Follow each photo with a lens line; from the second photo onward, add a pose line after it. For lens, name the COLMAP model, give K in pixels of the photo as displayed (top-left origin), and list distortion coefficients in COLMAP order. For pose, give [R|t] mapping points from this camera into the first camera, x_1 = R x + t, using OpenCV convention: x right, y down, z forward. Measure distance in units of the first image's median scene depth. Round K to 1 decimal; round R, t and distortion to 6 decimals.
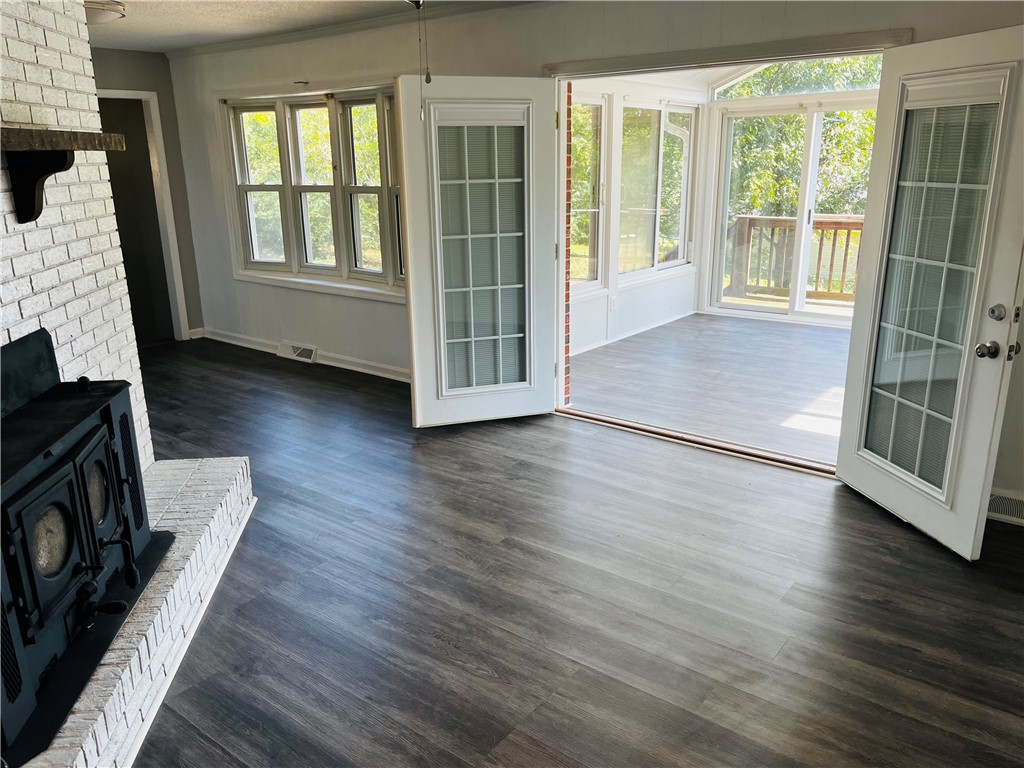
lens RADIAL K [[783.9, 0, 513.0], [0, 783.9, 385.5], [0, 0, 1]] dist [0.045853, 0.000001]
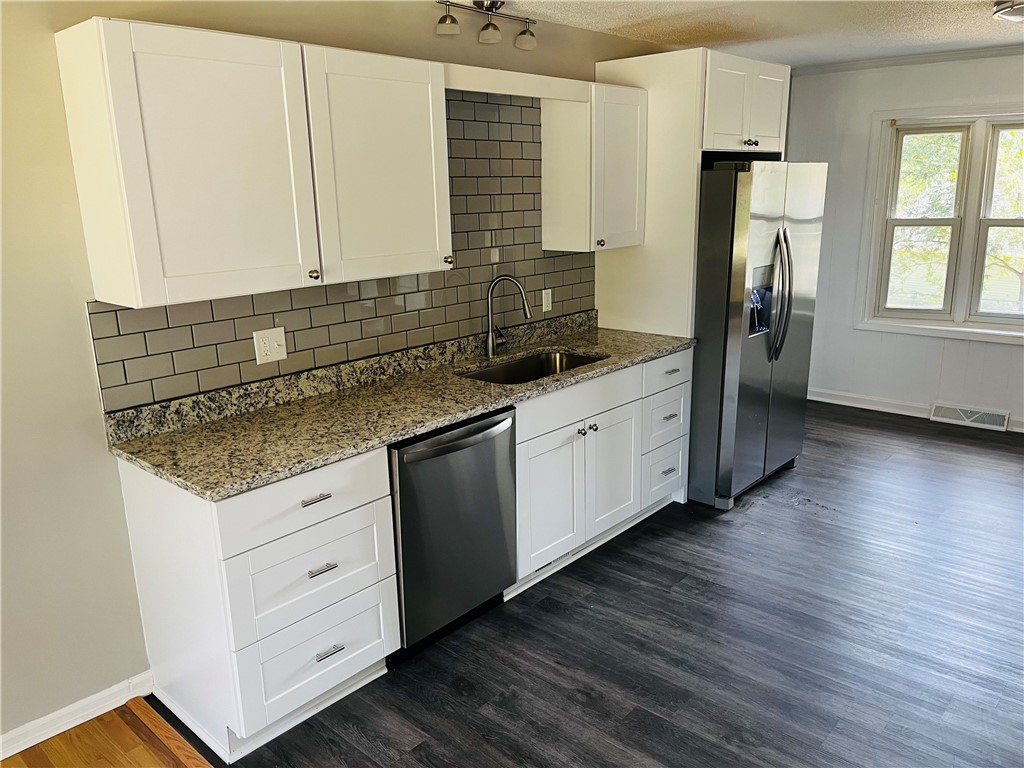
lens RADIAL K [[783.9, 0, 512.3], [0, 783.9, 379.8], [0, 0, 1]] dist [0.045853, 0.000001]
pose [[0.997066, 0.002757, -0.076502, -0.692094], [-0.006024, 0.999078, -0.042504, -0.043260], [0.076315, 0.042840, 0.996163, 0.127799]]
